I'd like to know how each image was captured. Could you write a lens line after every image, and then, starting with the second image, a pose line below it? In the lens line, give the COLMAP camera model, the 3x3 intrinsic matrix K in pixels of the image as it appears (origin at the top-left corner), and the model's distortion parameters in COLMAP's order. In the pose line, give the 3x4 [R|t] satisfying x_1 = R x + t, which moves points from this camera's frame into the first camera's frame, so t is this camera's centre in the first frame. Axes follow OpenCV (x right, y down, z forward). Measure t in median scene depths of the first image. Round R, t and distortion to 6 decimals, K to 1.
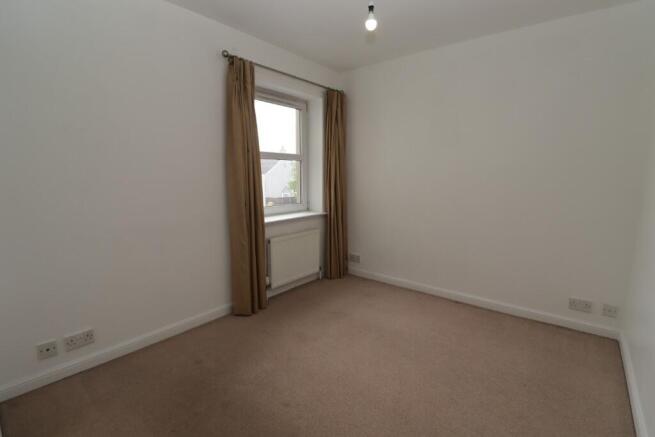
lens RADIAL K [[299.1, 0, 327.5], [0, 299.1, 218.5], [0, 0, 1]] dist [0.000504, 0.000066]
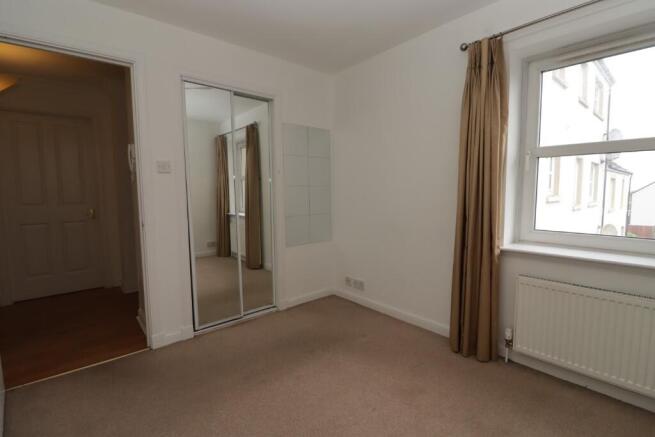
lens RADIAL K [[312.5, 0, 327.5], [0, 312.5, 218.5], [0, 0, 1]] dist [-0.015218, -0.000461]
pose [[-0.172271, 0.100793, -0.979879, 0.536618], [-0.119968, 0.985200, 0.122431, -0.091036], [0.977717, 0.138646, -0.157630, 0.650739]]
